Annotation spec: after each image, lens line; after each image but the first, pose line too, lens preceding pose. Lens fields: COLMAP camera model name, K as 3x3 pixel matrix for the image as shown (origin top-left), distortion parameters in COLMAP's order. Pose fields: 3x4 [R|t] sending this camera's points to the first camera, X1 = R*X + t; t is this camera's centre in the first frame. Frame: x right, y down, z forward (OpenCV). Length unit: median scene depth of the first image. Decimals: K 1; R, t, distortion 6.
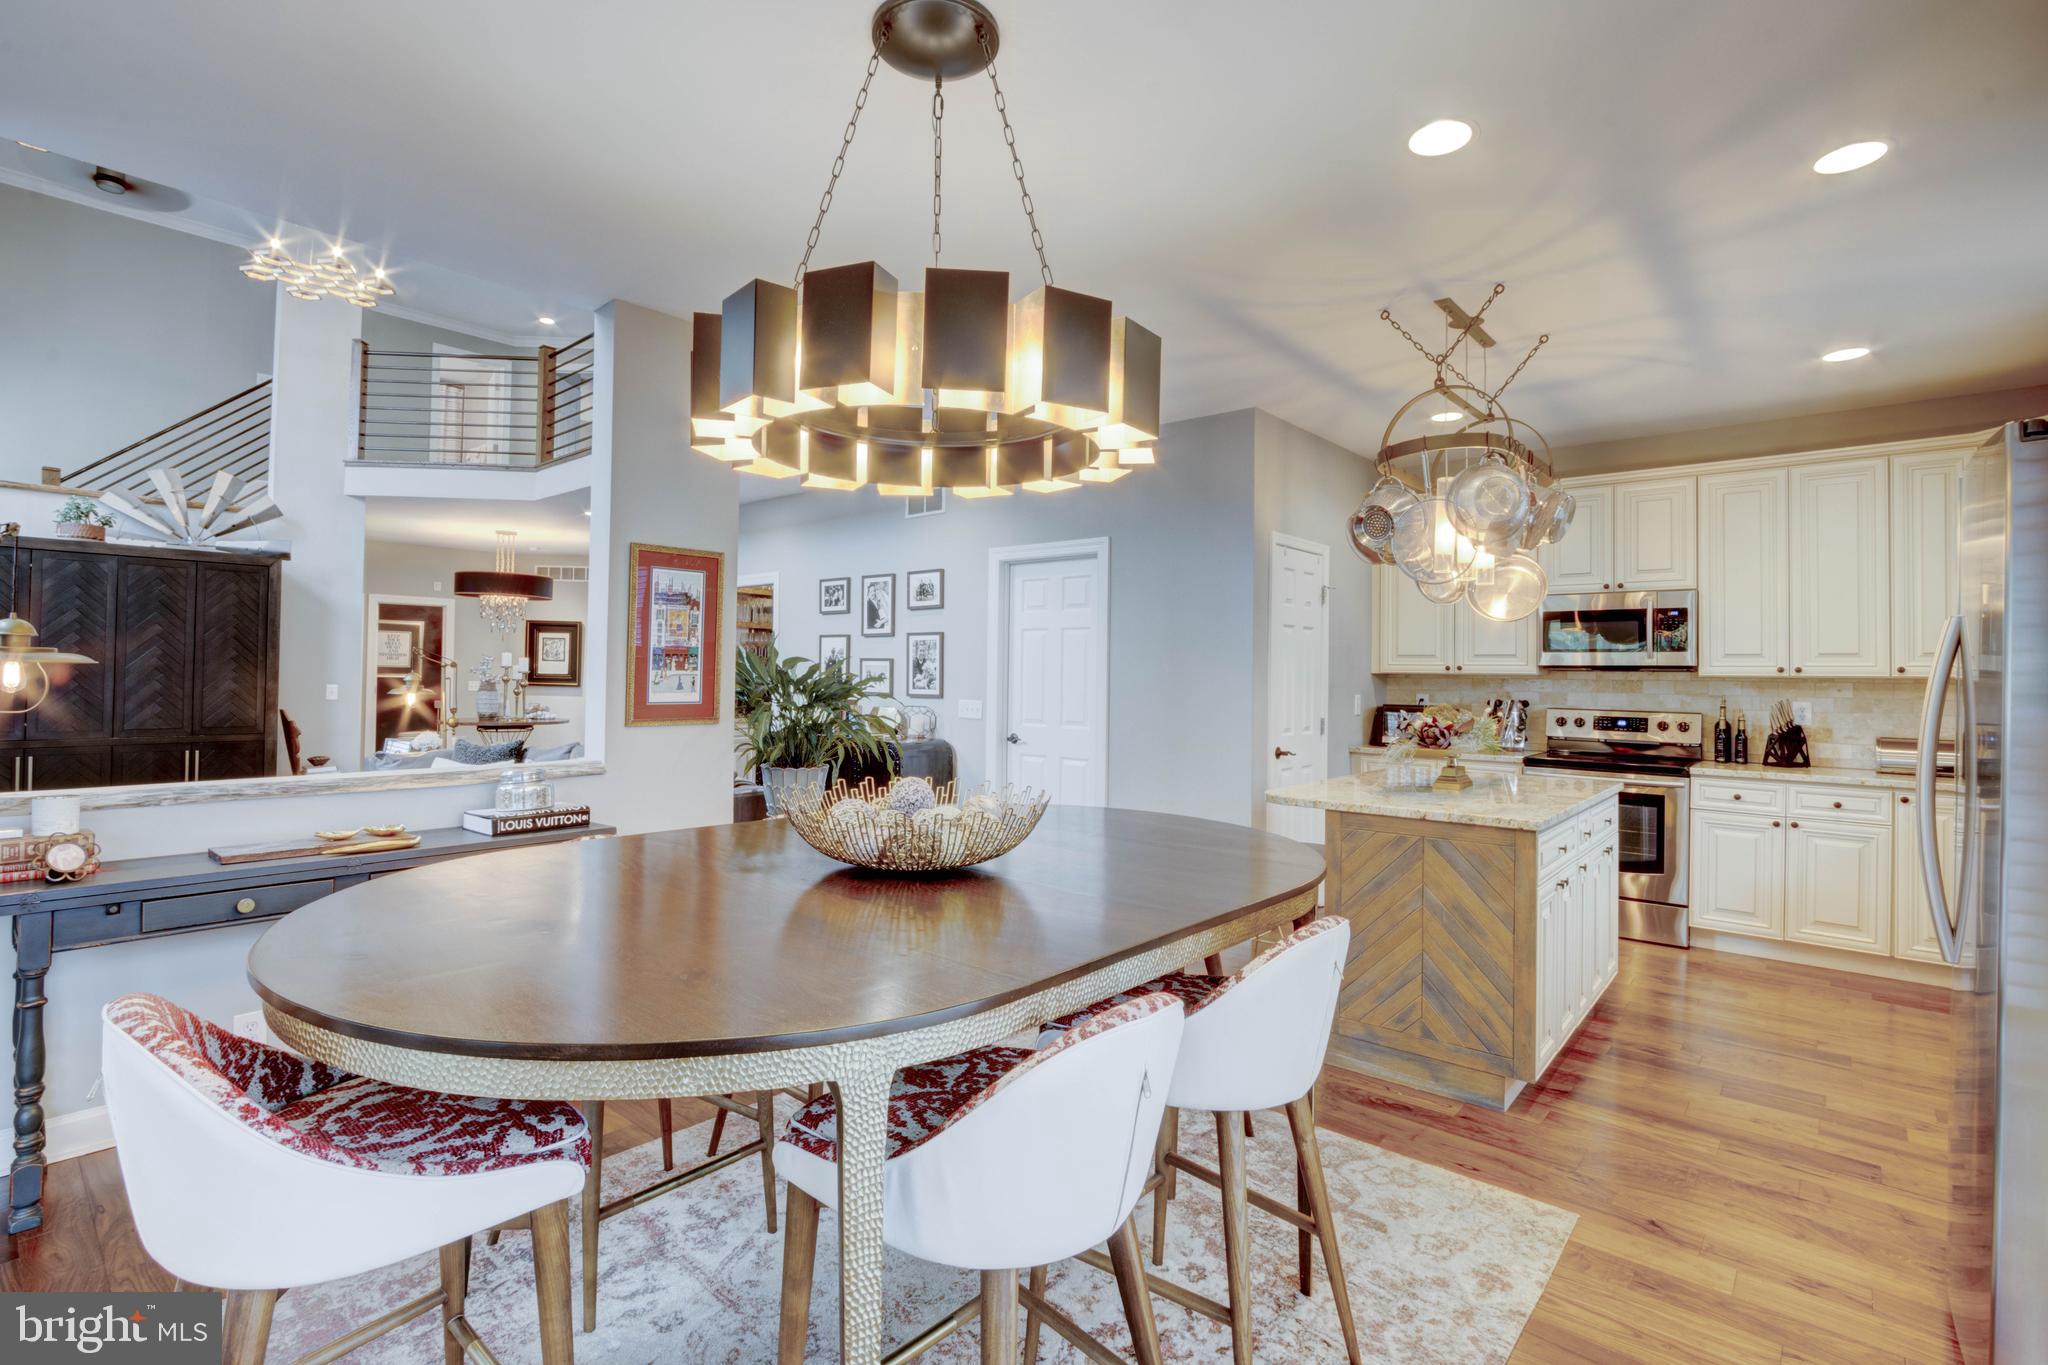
lens RADIAL K [[940.5, 0, 1026.1], [0, 940.5, 658.0], [0, 0, 1]] dist [-0.012320, -0.000302]
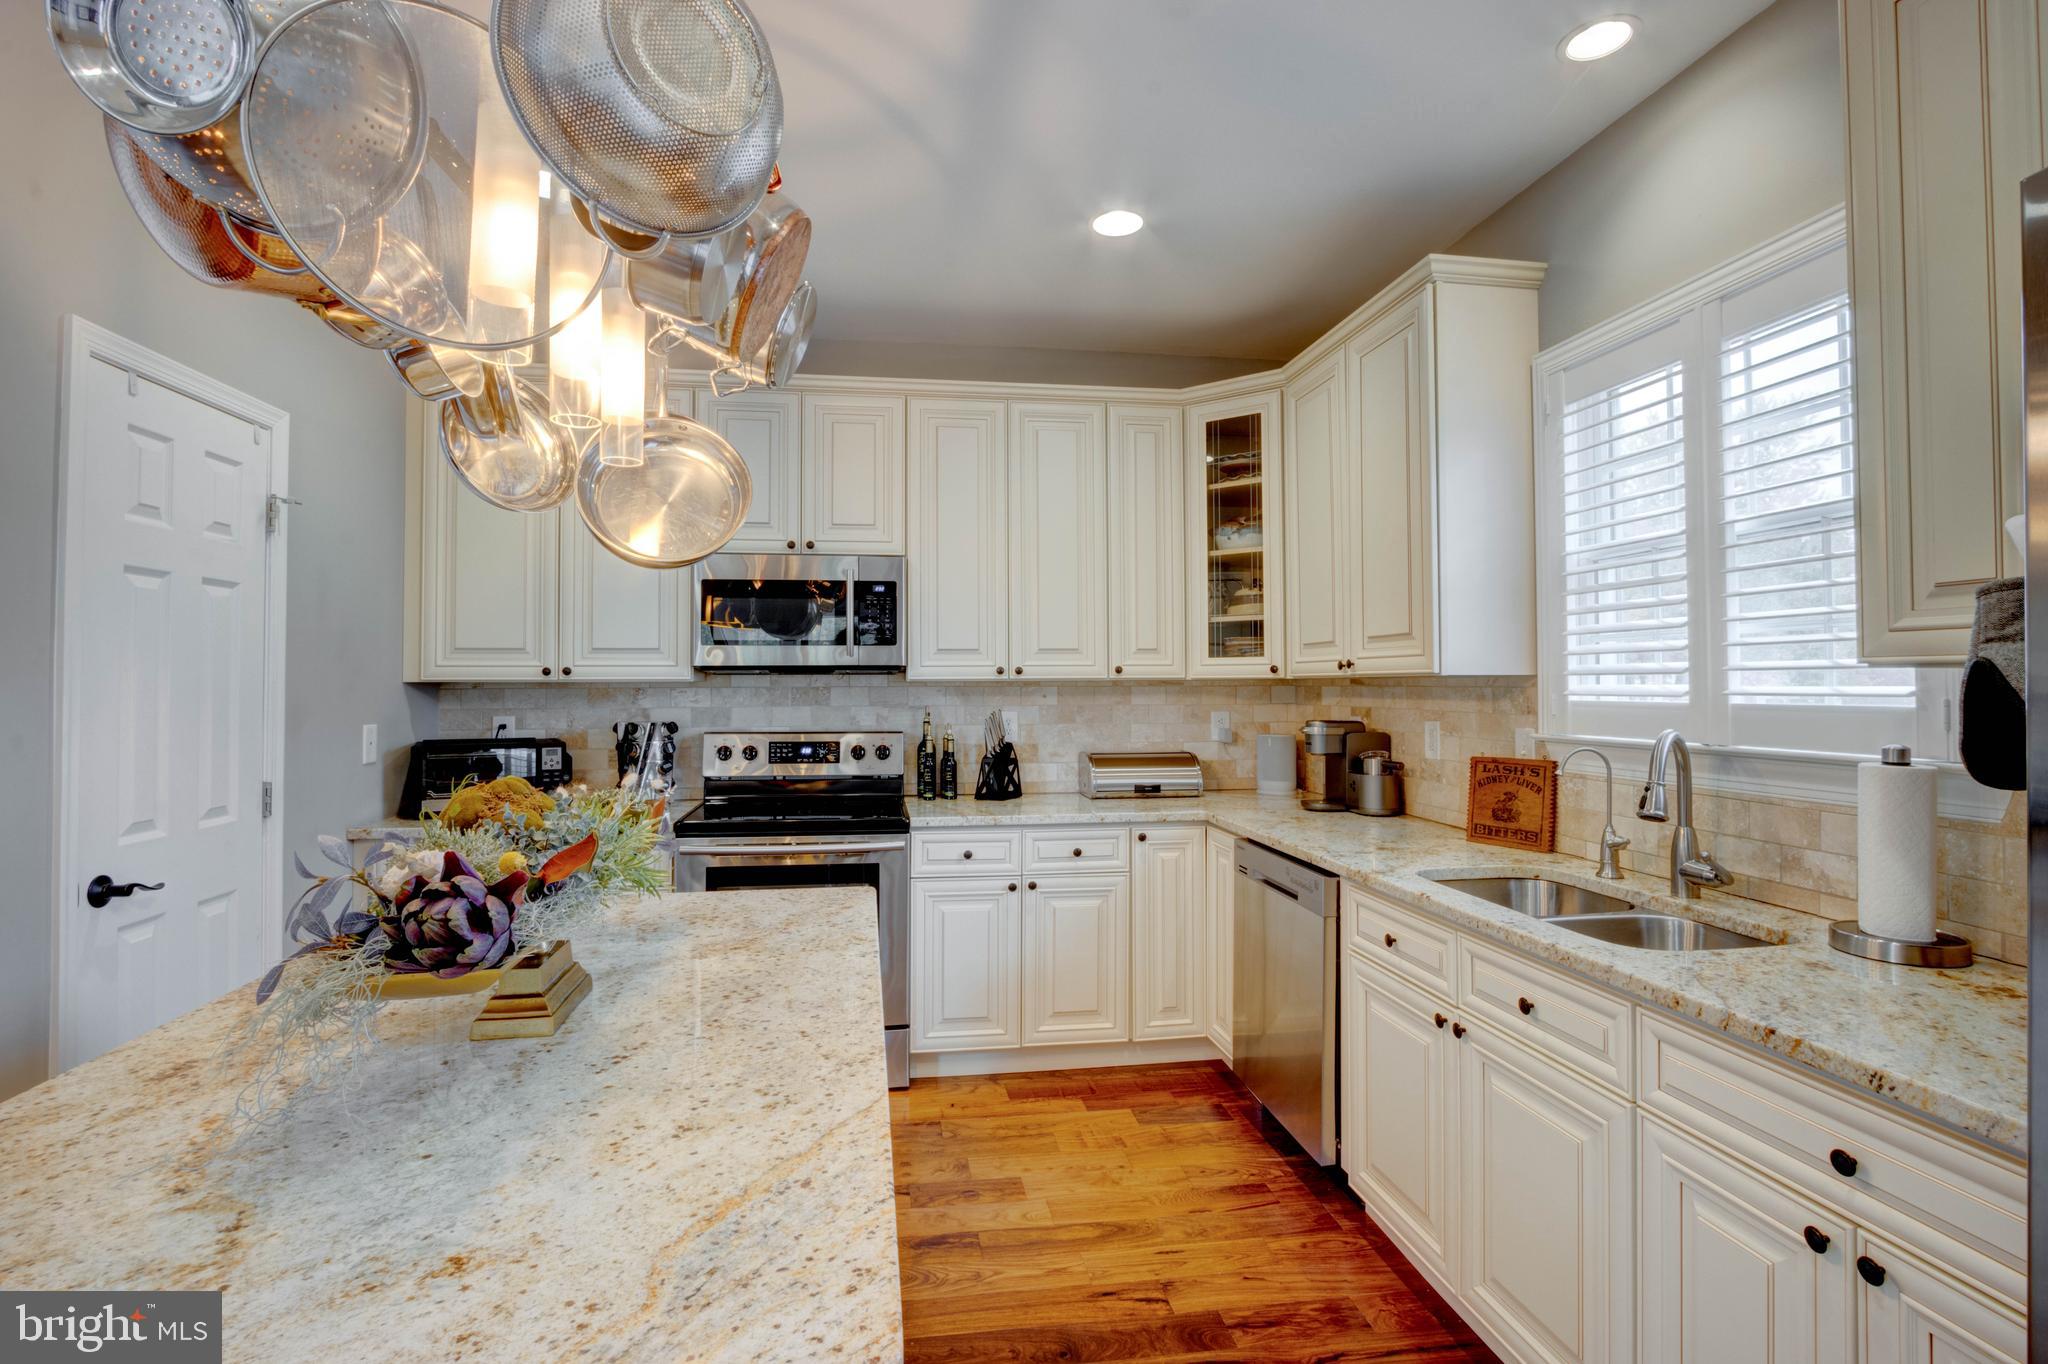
lens RADIAL K [[954.8, 0, 1010.4], [0, 954.8, 664.0], [0, 0, 1]] dist [-0.018526, 0.004952]
pose [[0.650754, -0.000688, 0.759288, 0.226221], [-0.001377, 0.999997, 0.002086, 0.005492], [-0.759287, -0.002403, 0.650751, 0.476454]]
